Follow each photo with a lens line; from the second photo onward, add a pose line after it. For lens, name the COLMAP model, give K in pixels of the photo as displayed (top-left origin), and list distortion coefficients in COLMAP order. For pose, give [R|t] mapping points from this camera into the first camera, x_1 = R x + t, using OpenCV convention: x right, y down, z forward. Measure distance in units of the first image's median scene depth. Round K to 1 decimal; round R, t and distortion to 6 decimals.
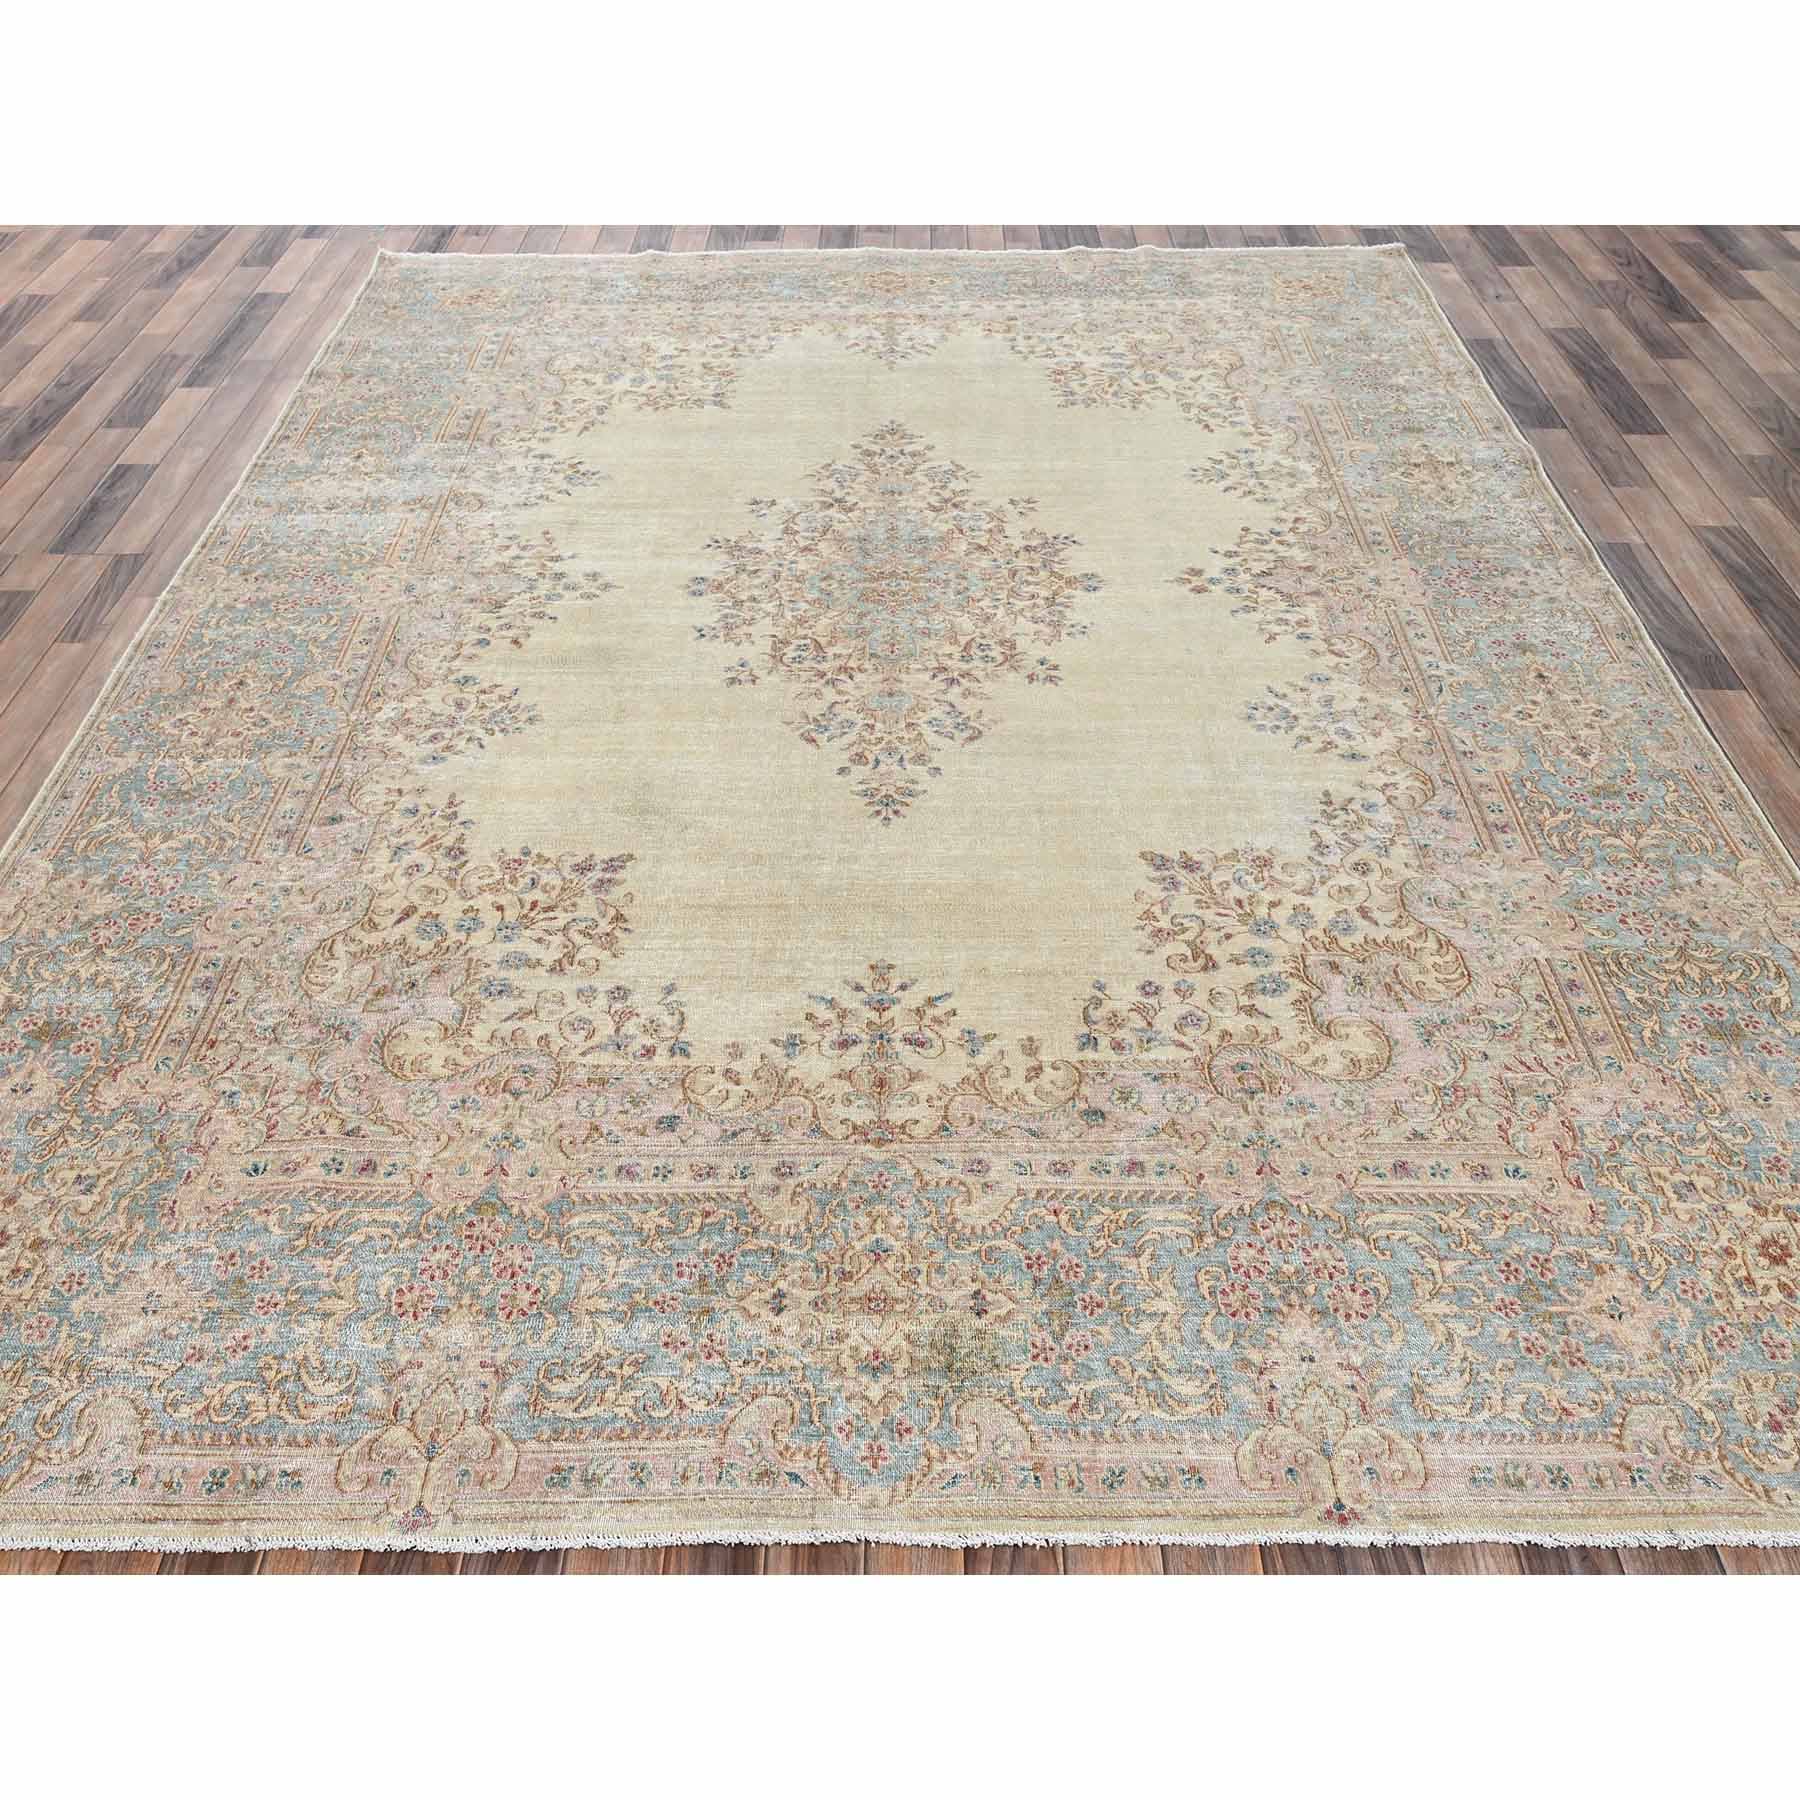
lens RADIAL K [[1709.2, 0, 900.0], [0, 1709.2, 900.0], [0, 0, 1]] dist [-0.003259, 0.008086]
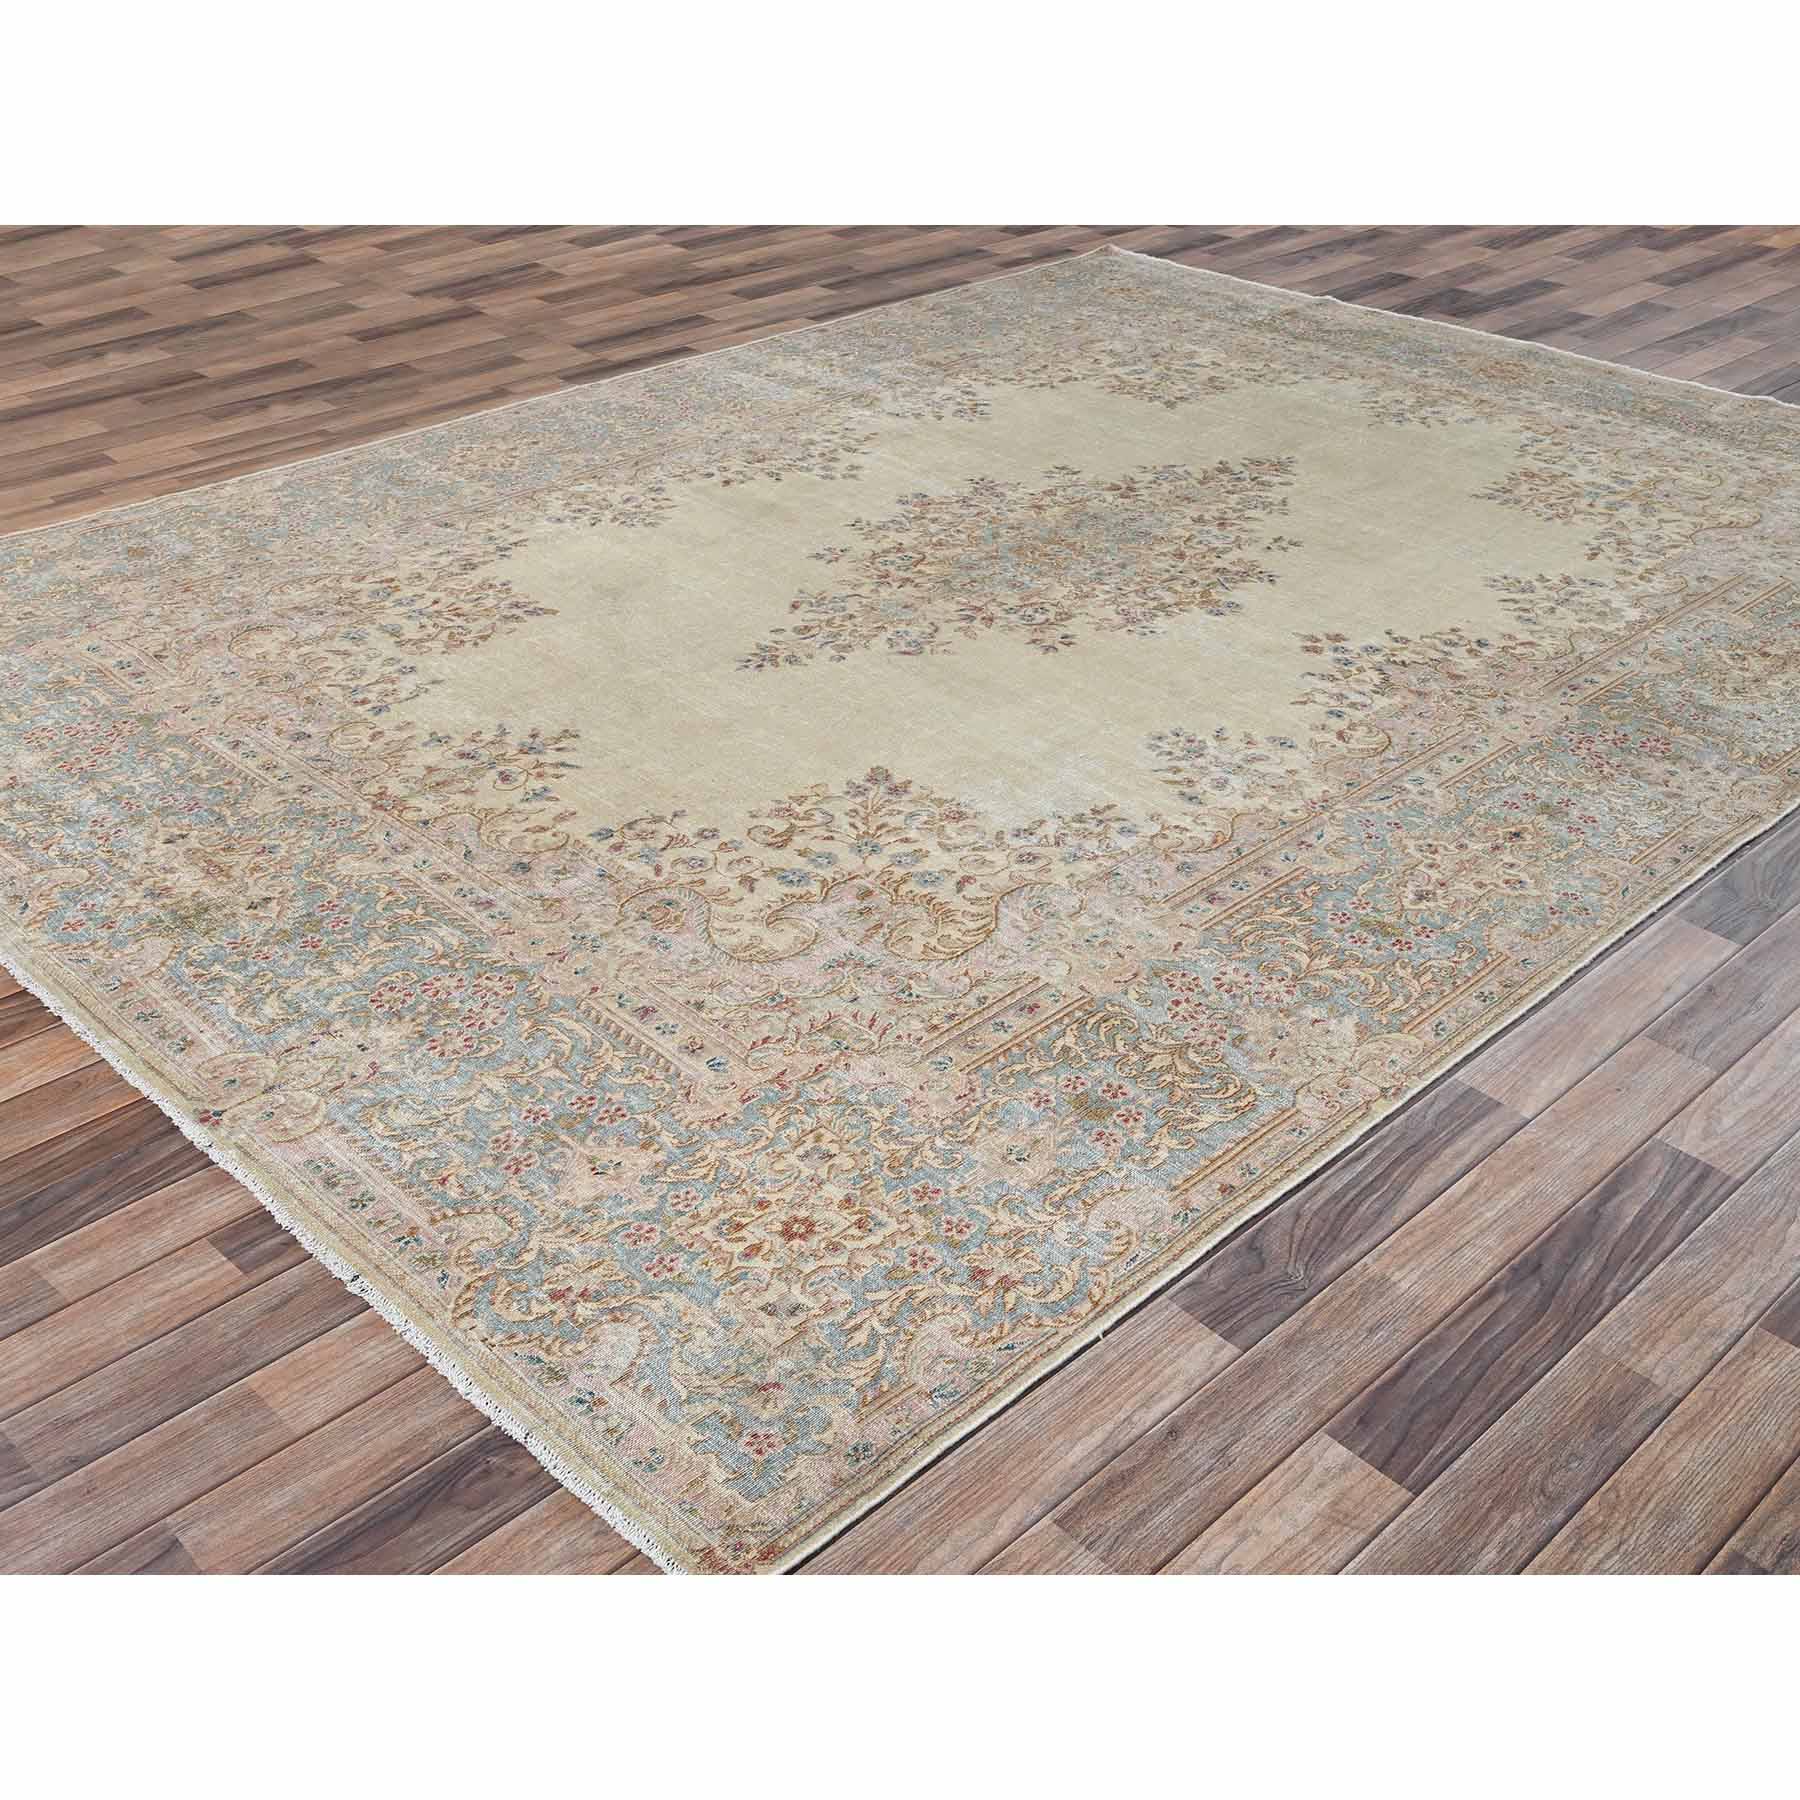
lens RADIAL K [[1987.0, 0, 900.0], [0, 1987.0, 900.0], [0, 0, 1]] dist [-0.004805, 0.005742]
pose [[0.703899, 0.380914, -0.599526, 0.710210], [-0.463436, 0.885932, 0.018768, 0.010057], [0.538288, 0.264631, 0.800135, 0.116716]]
